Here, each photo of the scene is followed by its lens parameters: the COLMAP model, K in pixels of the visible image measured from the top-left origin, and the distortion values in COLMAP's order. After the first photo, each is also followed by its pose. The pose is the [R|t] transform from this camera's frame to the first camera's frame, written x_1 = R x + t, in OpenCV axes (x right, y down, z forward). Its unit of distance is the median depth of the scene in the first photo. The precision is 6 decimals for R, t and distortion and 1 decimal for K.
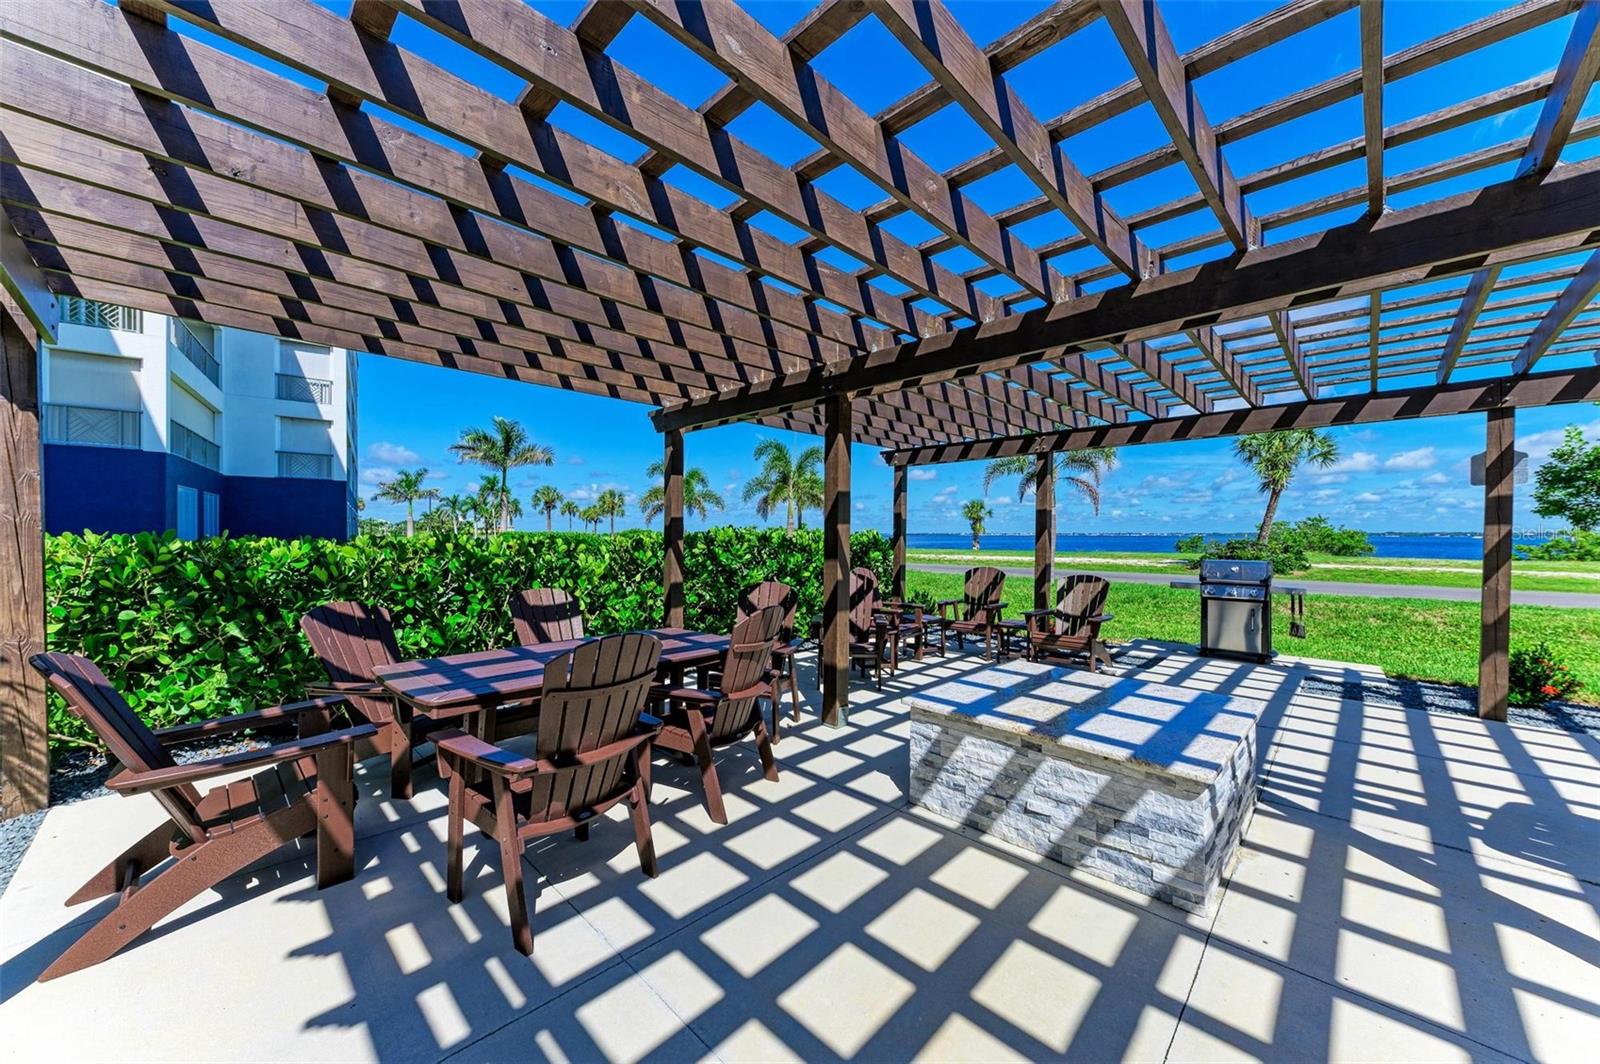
lens RADIAL K [[583.4, 0, 790.3], [0, 583.4, 532.7], [0, 0, 1]] dist [0.010451, -0.001098]
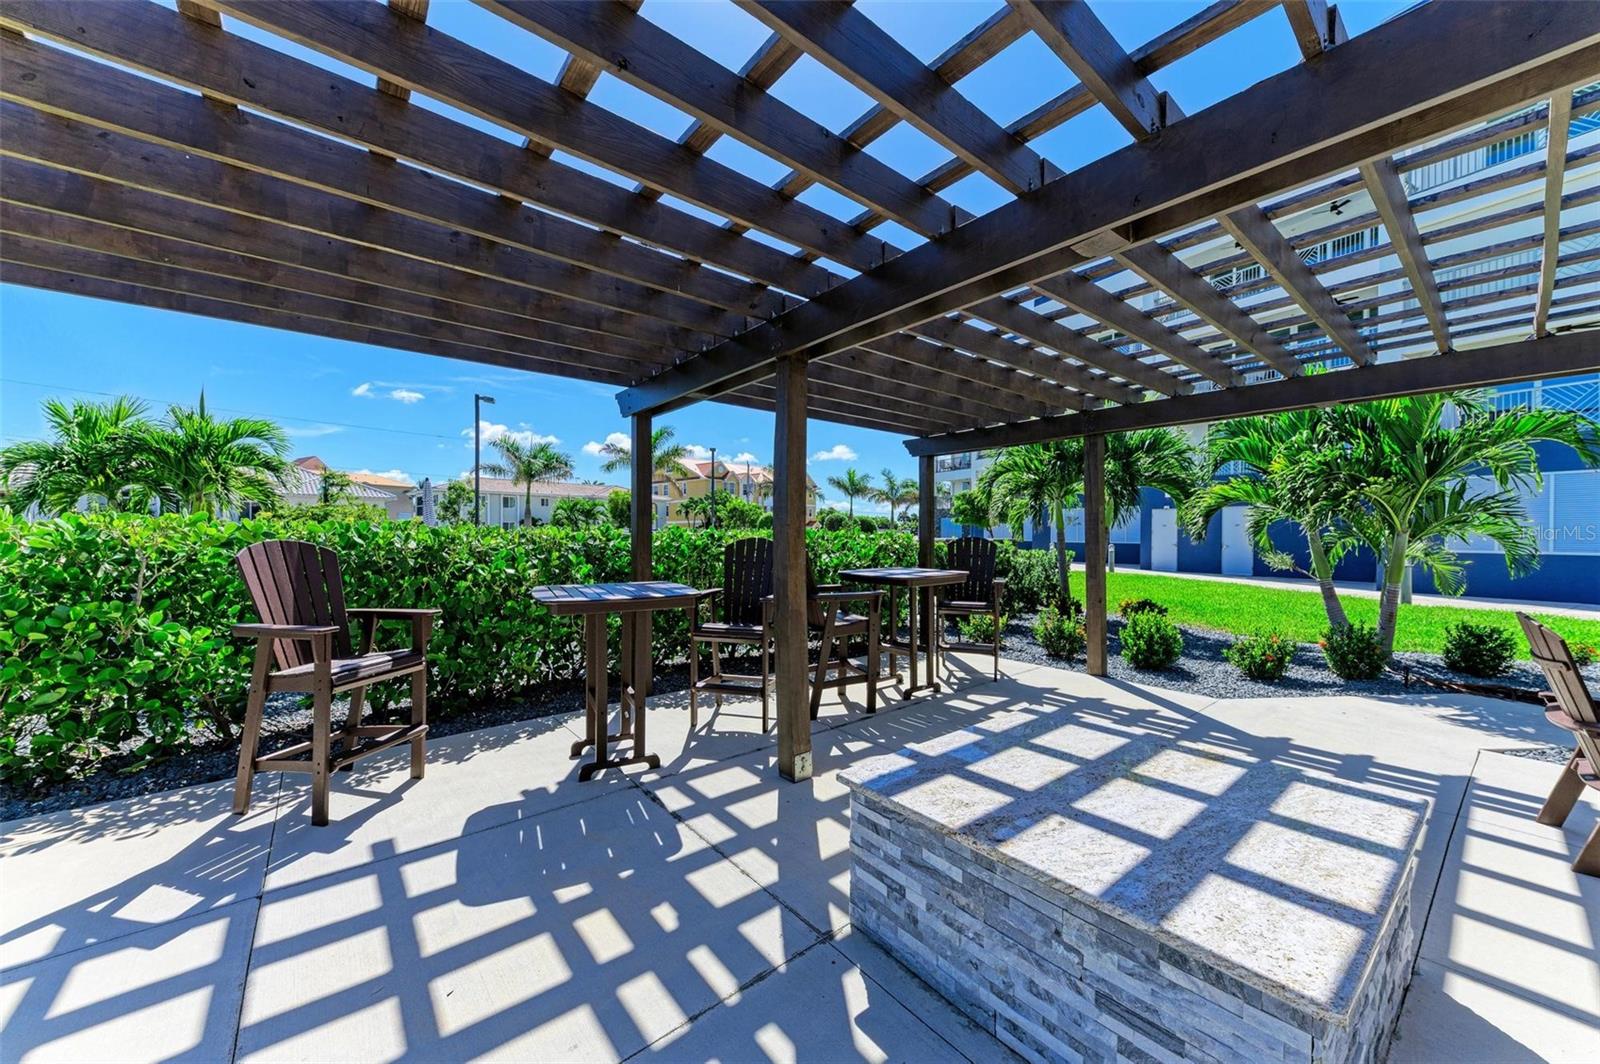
lens RADIAL K [[583.4, 0, 799.6], [0, 583.4, 531.9], [0, 0, 1]] dist [0.010451, -0.001098]
pose [[-0.994386, -0.006799, 0.105597, 0.753858], [-0.006957, 0.999975, -0.001124, 0.009757], [-0.105587, -0.001852, -0.994408, 1.633632]]
